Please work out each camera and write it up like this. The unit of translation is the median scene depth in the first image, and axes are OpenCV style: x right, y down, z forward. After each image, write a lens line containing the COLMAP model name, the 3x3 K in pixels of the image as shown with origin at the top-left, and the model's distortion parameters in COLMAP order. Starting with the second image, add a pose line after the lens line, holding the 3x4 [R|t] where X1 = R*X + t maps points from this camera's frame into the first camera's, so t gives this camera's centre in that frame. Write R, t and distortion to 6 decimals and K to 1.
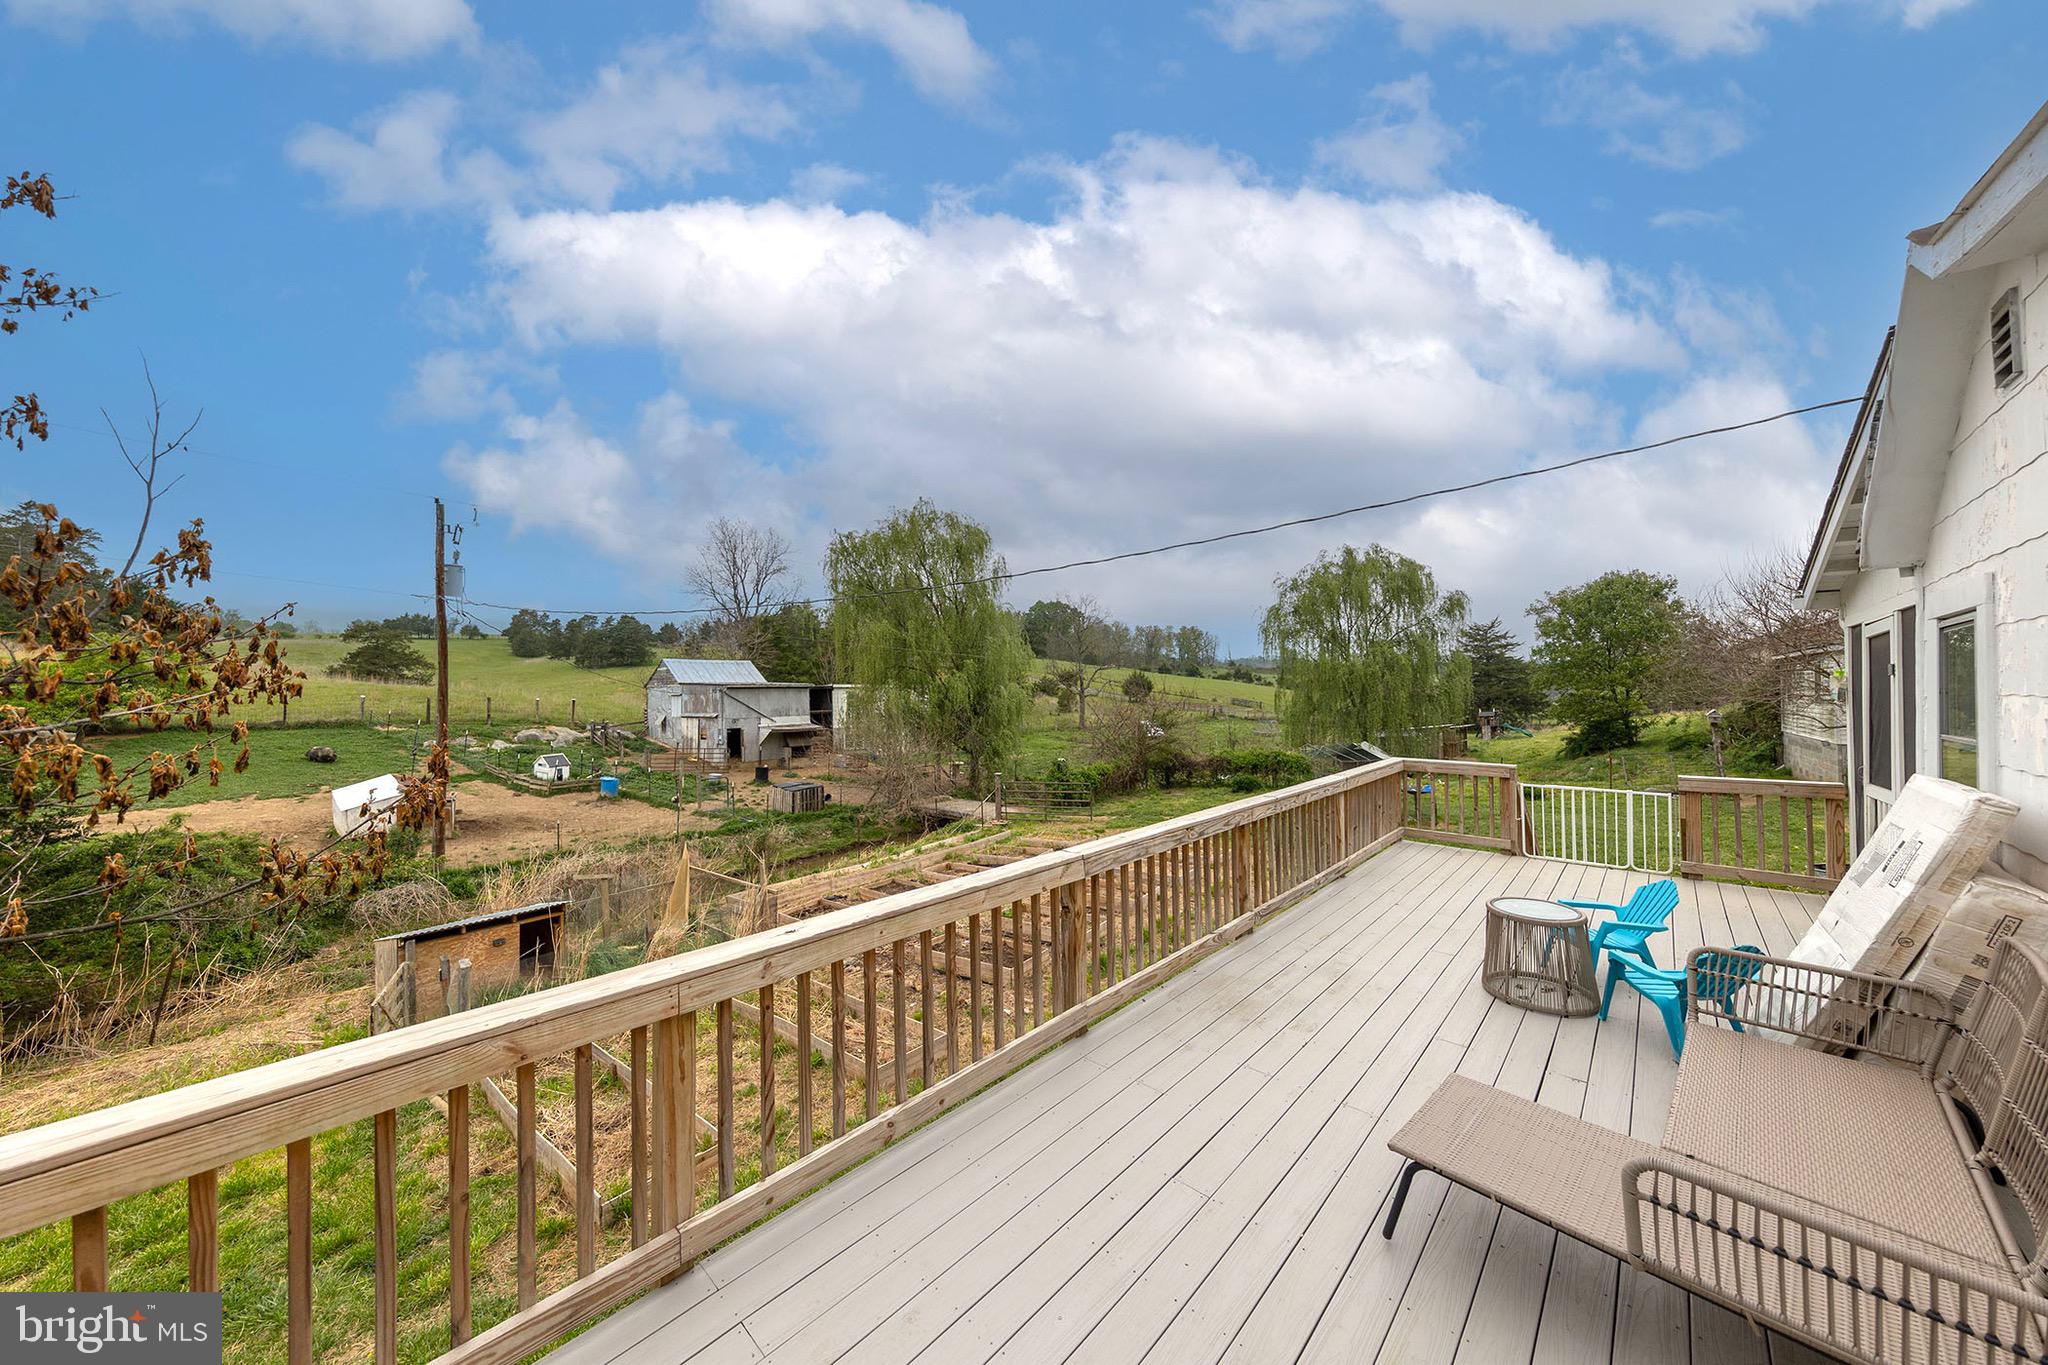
lens RADIAL K [[675.1, 0, 1013.9], [0, 675.1, 683.5], [0, 0, 1]] dist [0.007849, -0.000065]
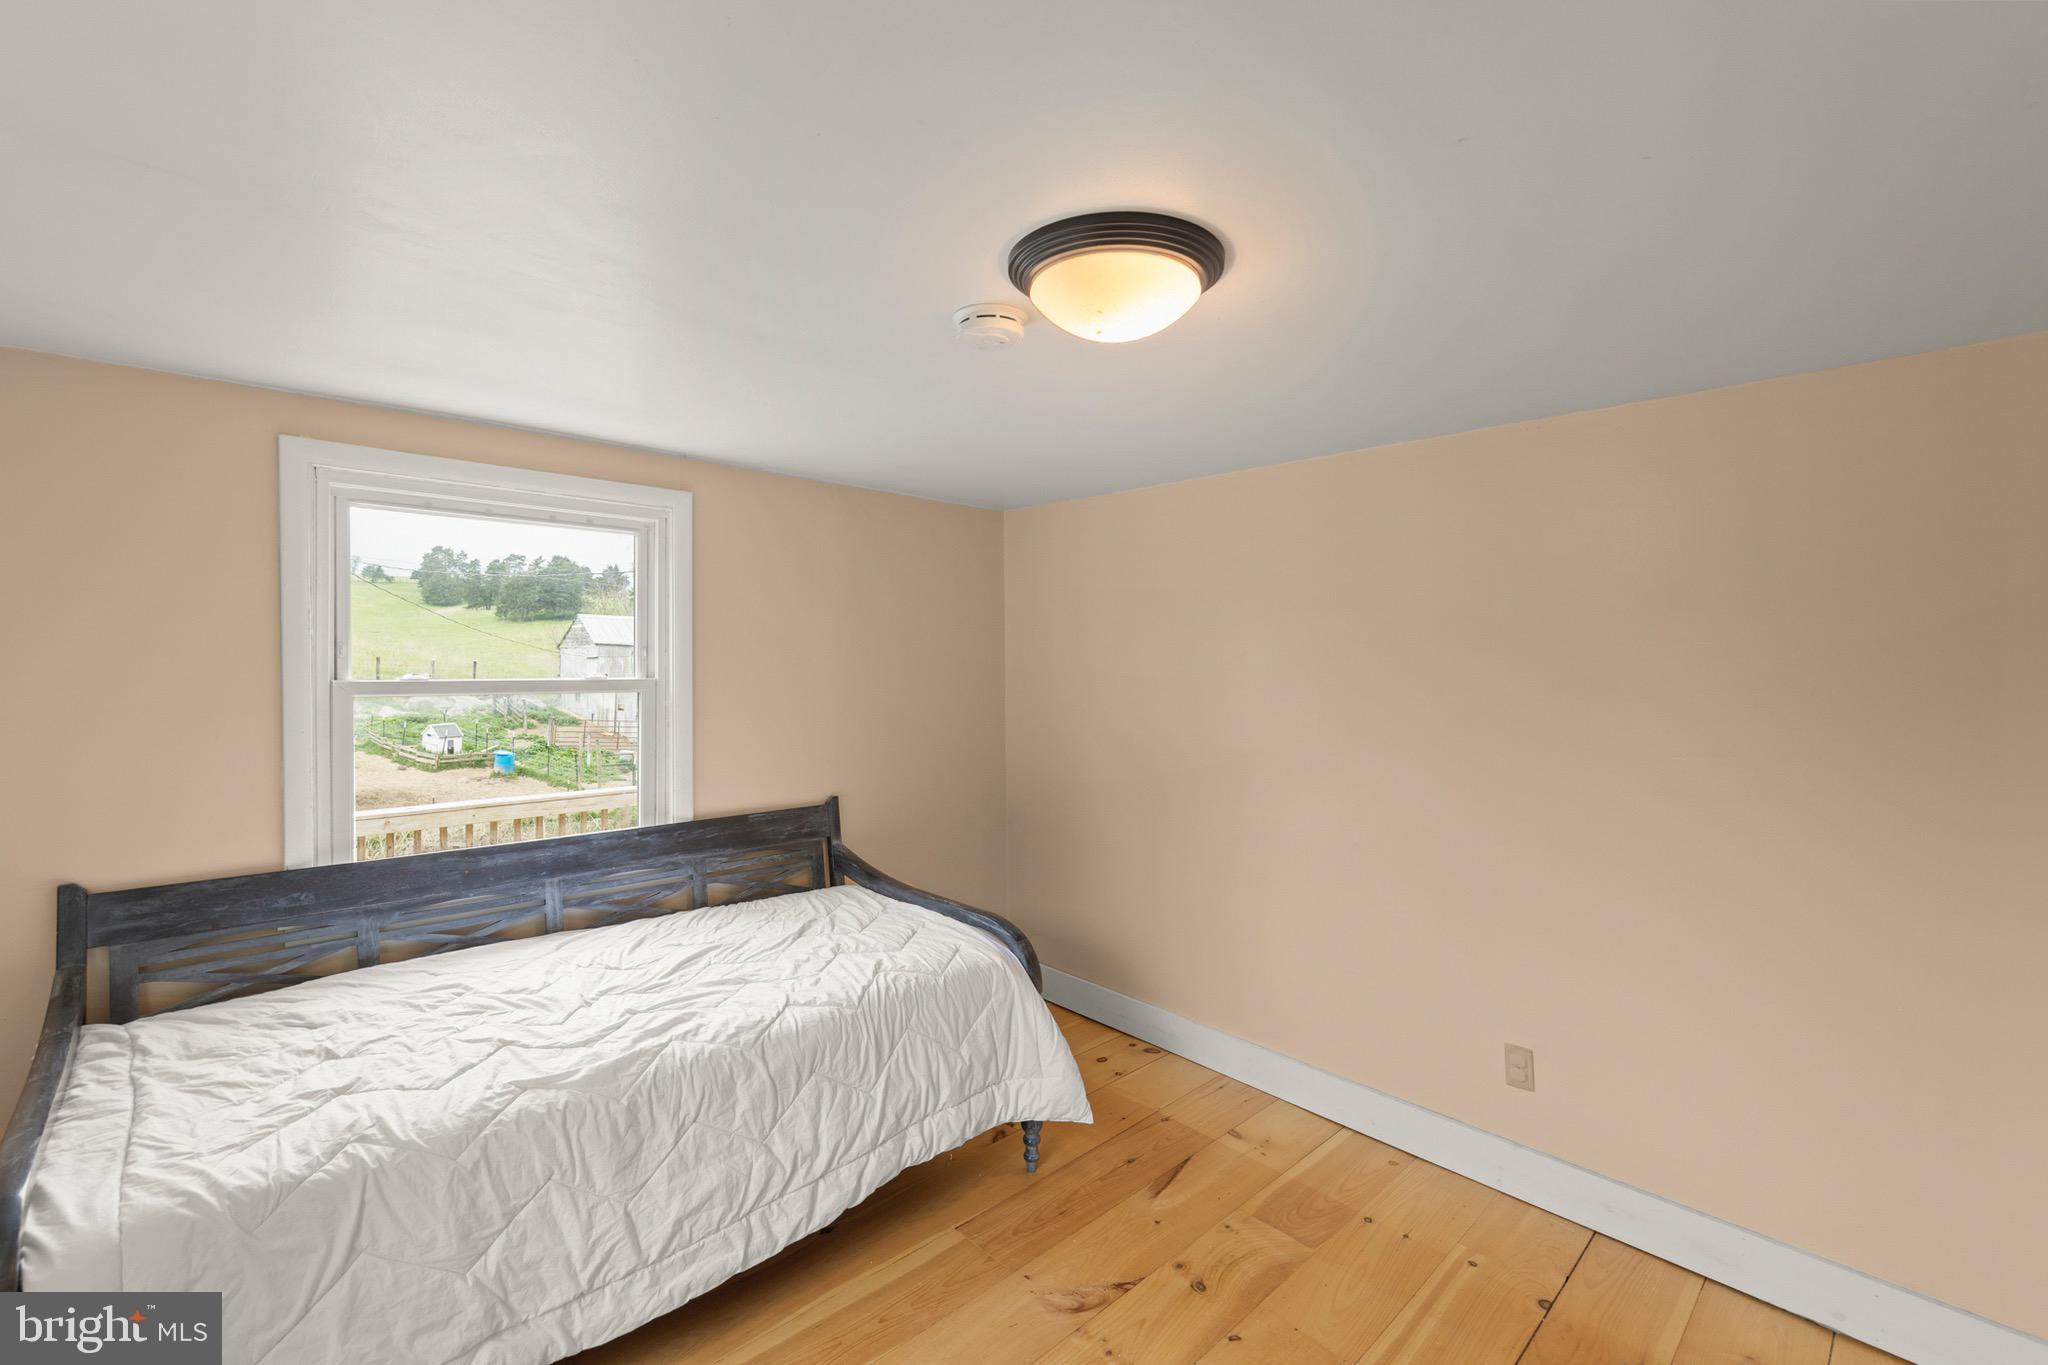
lens RADIAL K [[889.1, 0, 1017.3], [0, 889.1, 659.7], [0, 0, 1]] dist [0.008399, 0.000128]
pose [[0.998405, 0.016339, -0.054041, 0.089630], [-0.015557, 0.999769, 0.014843, -0.004866], [0.054271, -0.013978, 0.998428, -0.079953]]
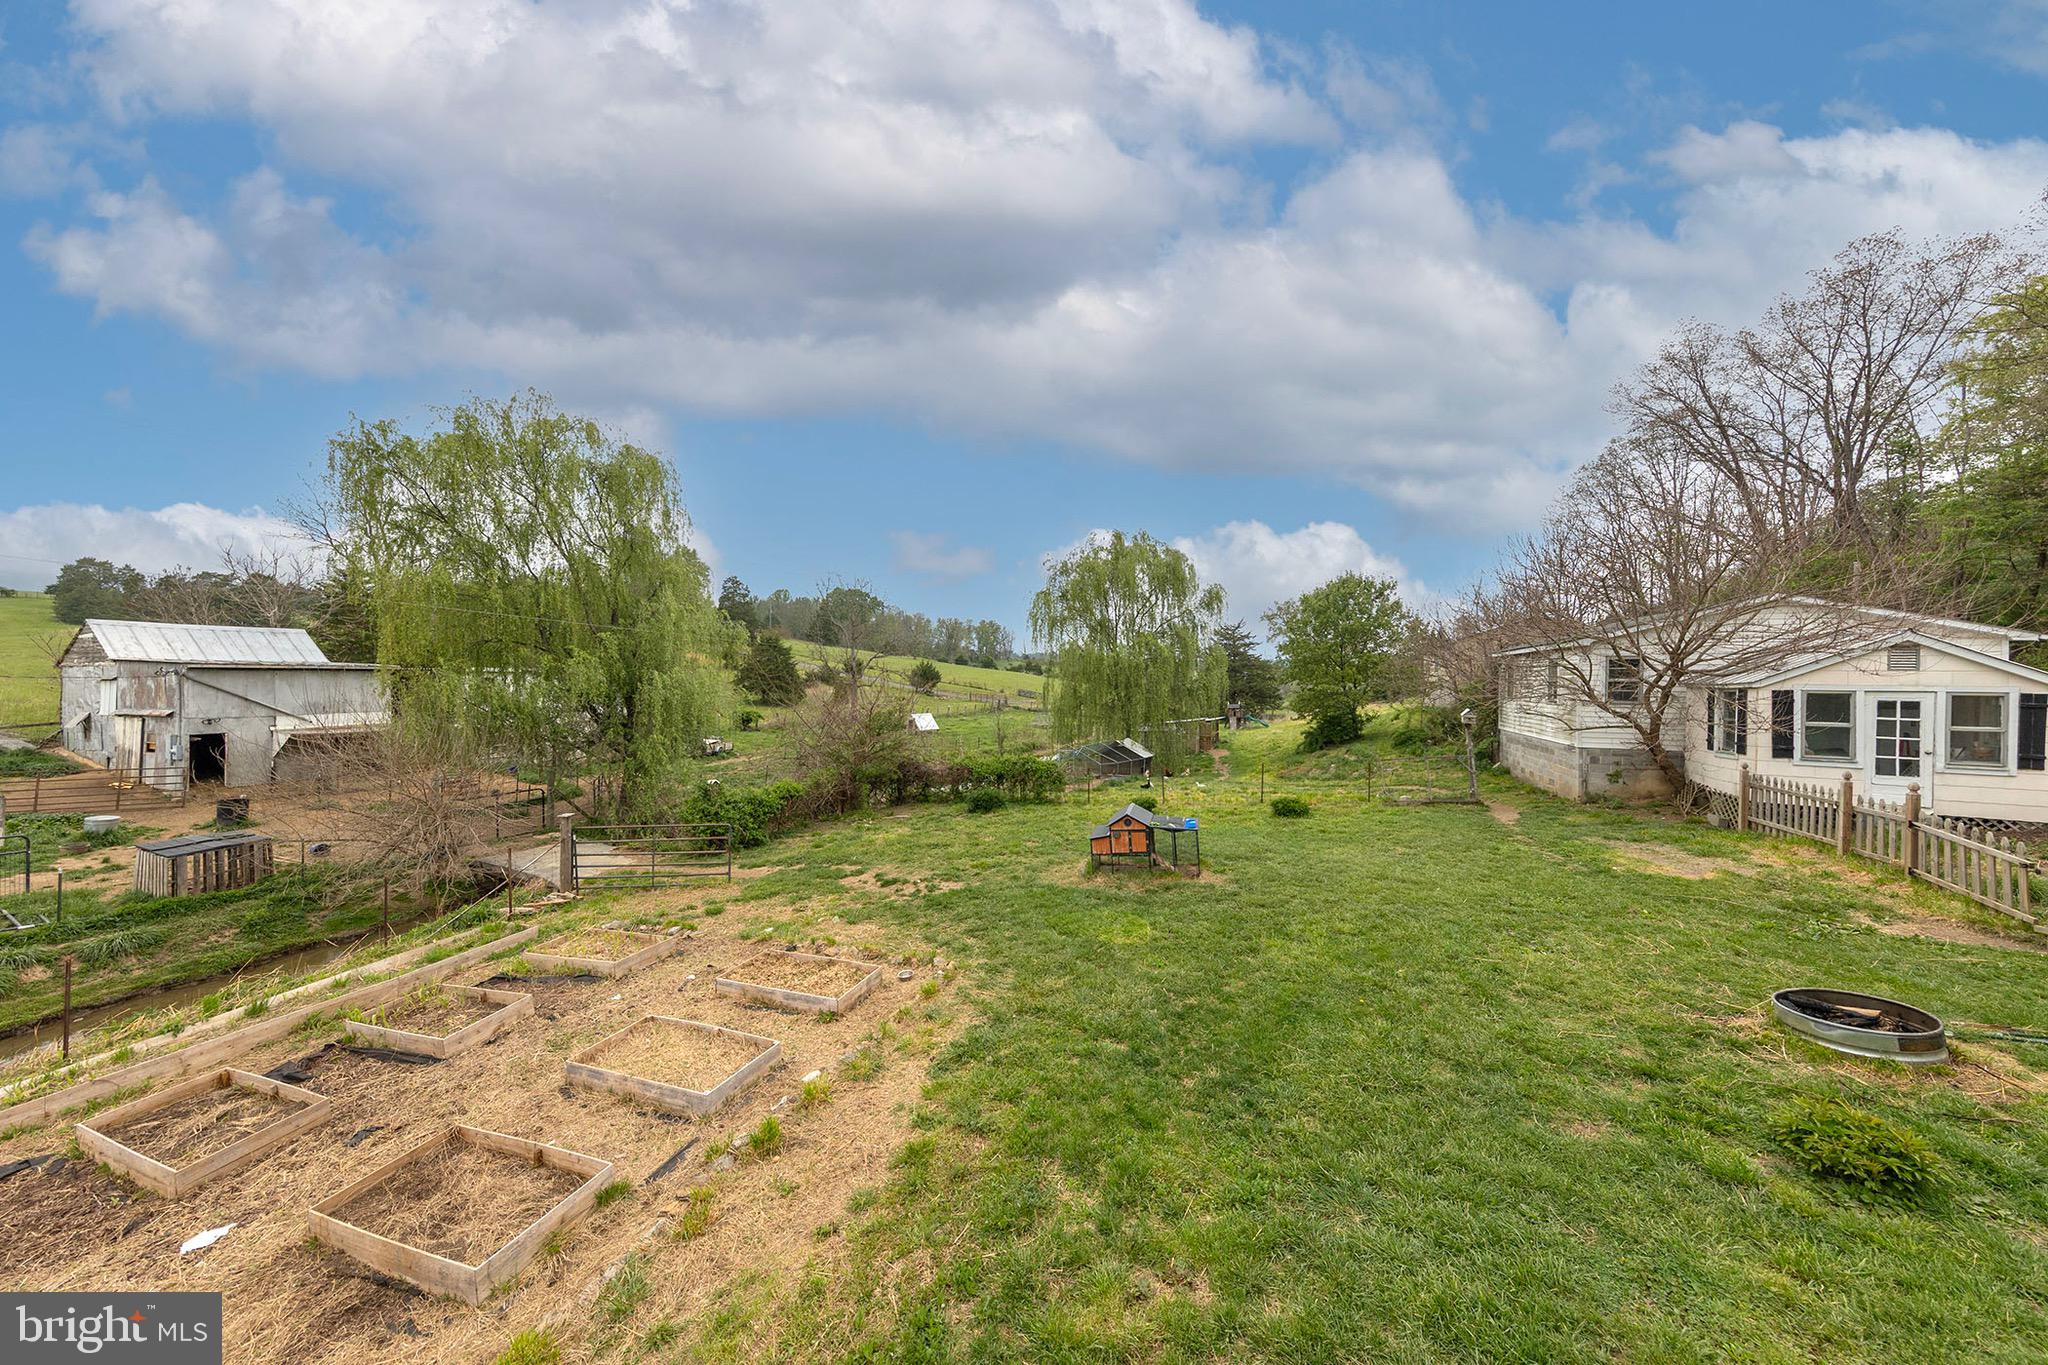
lens RADIAL K [[634.1, 0, 1023.0], [0, 634.1, 684.2], [0, 0, 1]] dist [0.007028, -0.000188]
pose [[0.955735, 0.010375, 0.294045, 0.117682], [-0.015010, 0.999796, 0.013512, 0.001602], [-0.293845, -0.017327, 0.955696, 0.200548]]
